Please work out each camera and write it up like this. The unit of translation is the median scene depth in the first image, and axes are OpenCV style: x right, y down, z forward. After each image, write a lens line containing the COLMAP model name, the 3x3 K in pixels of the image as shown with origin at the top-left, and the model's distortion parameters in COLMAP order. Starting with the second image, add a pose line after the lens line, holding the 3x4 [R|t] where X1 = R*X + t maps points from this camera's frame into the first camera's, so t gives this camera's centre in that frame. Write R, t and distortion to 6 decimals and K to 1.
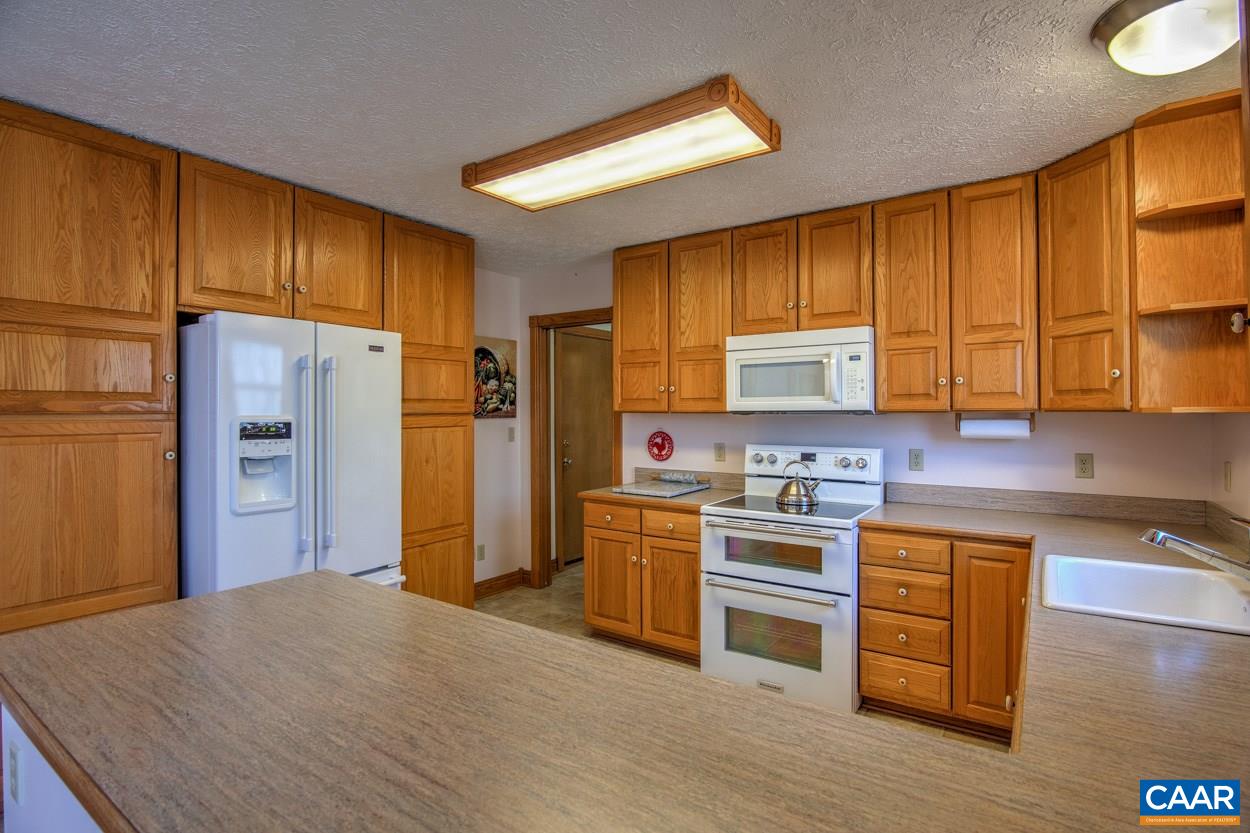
lens RADIAL K [[610.4, 0, 621.6], [0, 610.4, 411.0], [0, 0, 1]] dist [-0.017790, -0.000090]
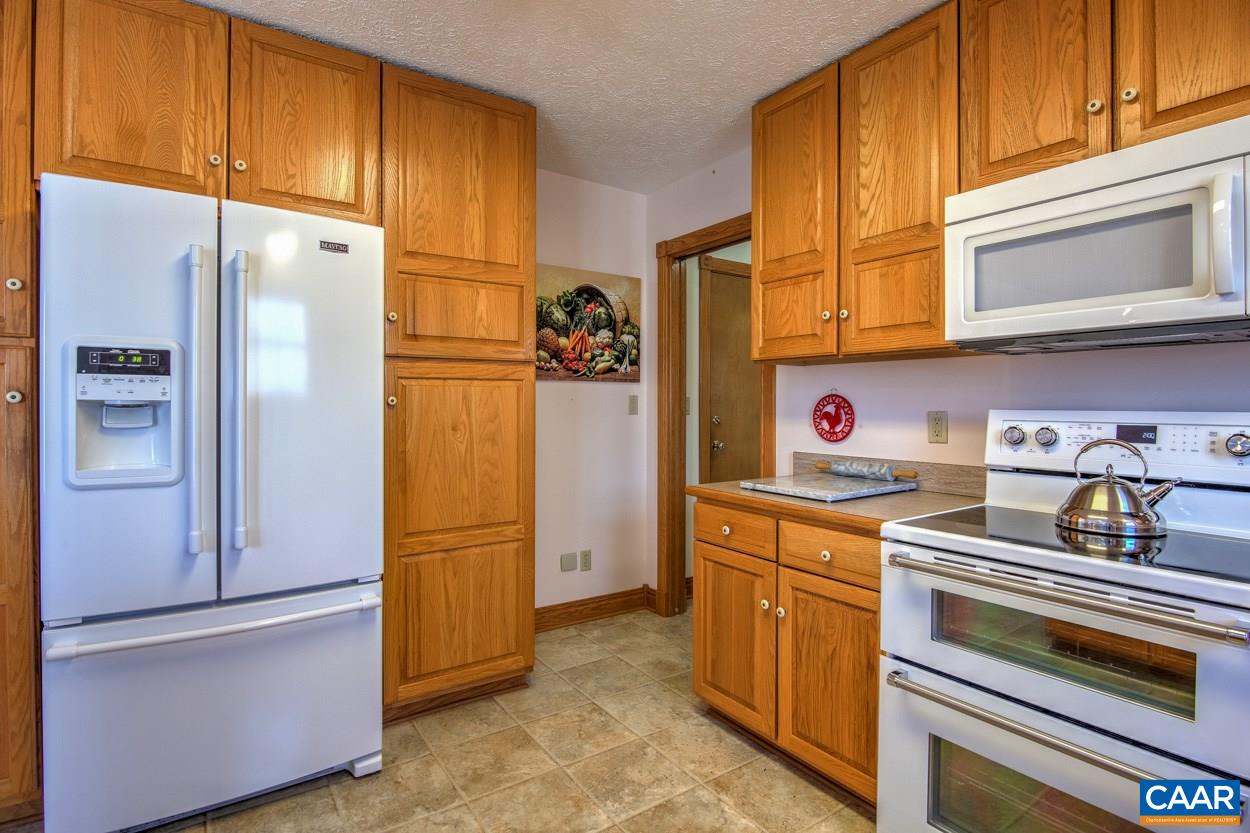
lens RADIAL K [[610.4, 0, 621.6], [0, 610.4, 411.0], [0, 0, 1]] dist [-0.017790, -0.000090]
pose [[0.935812, 0.007827, -0.352413, 0.098336], [-0.004988, 0.999947, 0.008963, 0.056181], [0.352464, -0.006630, 0.935802, 0.425877]]
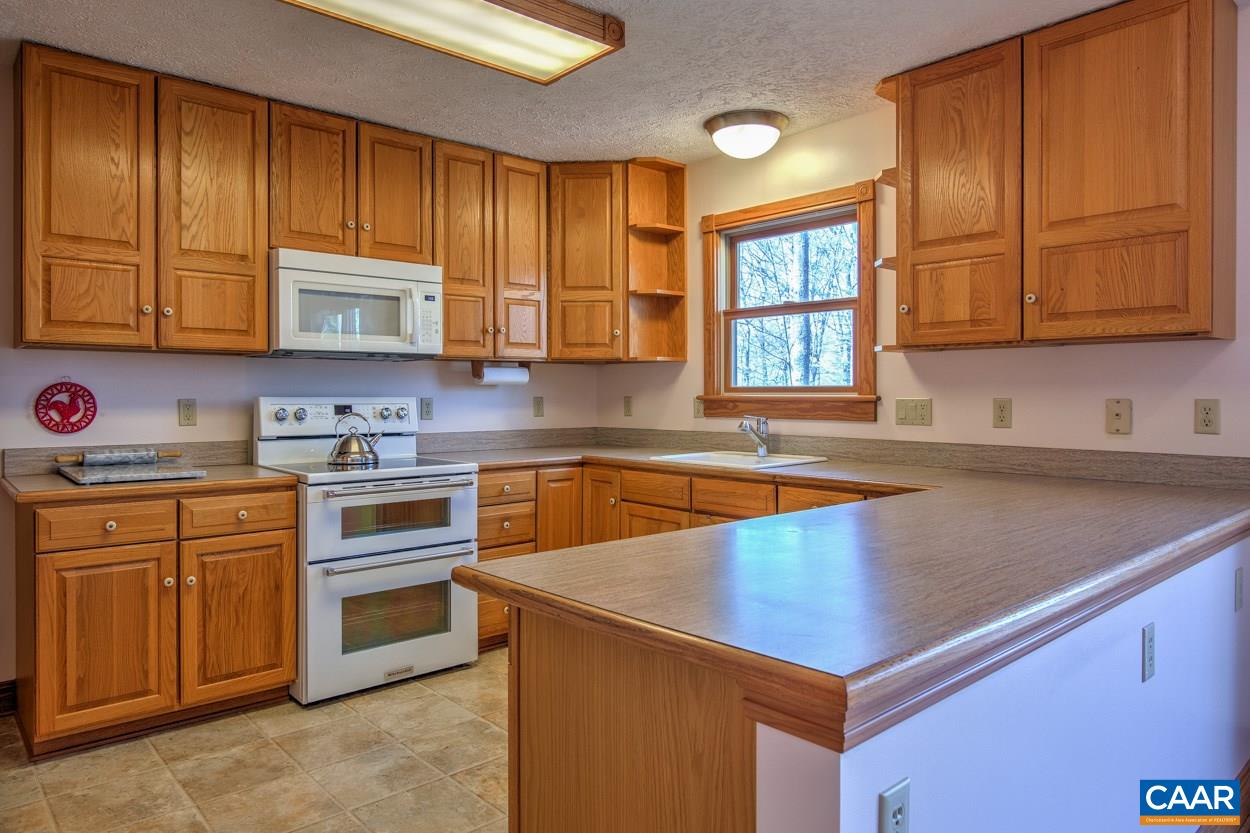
lens RADIAL K [[808.4, 0, 604.9], [0, 808.4, 398.9], [0, 0, 1]] dist [-0.004691, 0.000266]
pose [[0.237907, -0.003830, 0.971280, -0.685317], [0.000572, 0.999993, 0.003803, 0.057057], [-0.971288, -0.000349, 0.237908, 0.392338]]
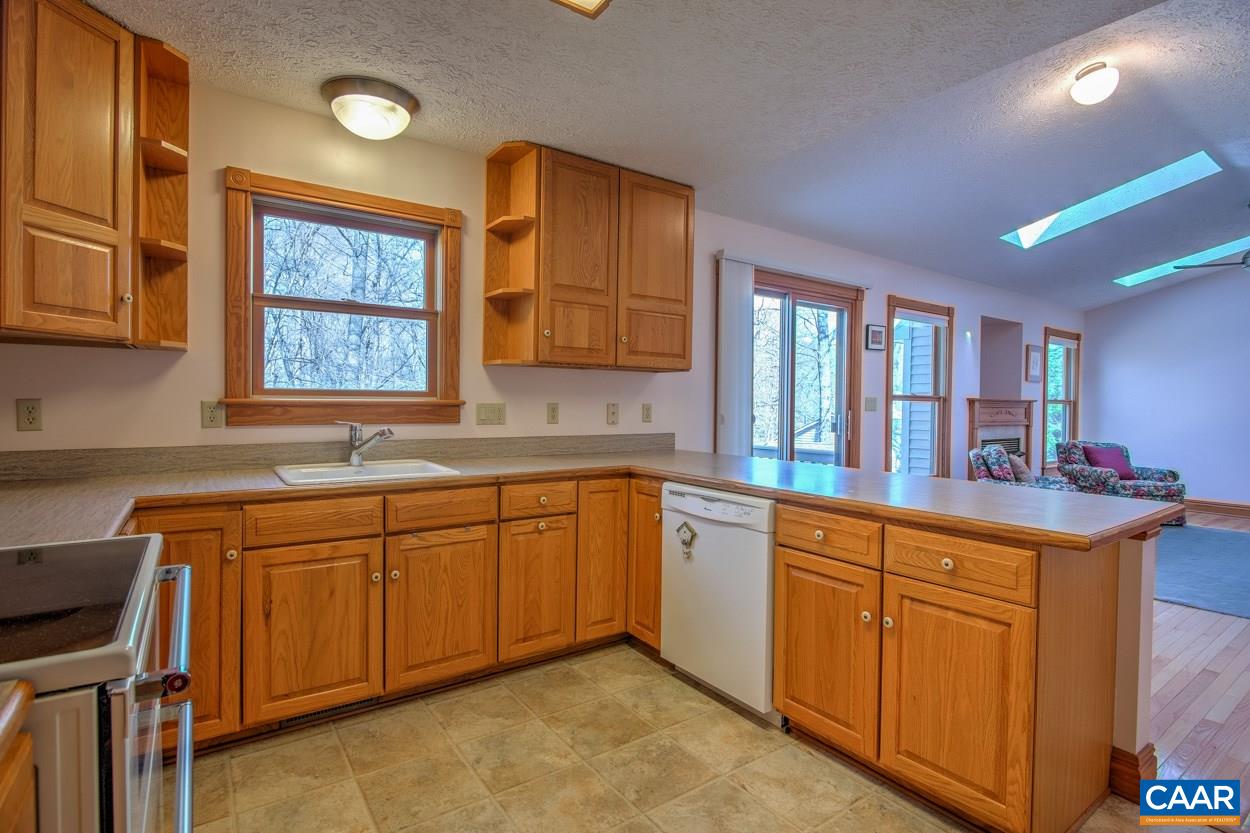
lens RADIAL K [[607.9, 0, 625.0], [0, 607.9, 416.5], [0, 0, 1]] dist [-0.019804, -0.000591]
pose [[-0.942942, -0.014111, 0.332658, -0.112283], [-0.006634, 0.999699, 0.023601, 0.057897], [-0.332892, 0.020047, -0.942752, 1.076004]]
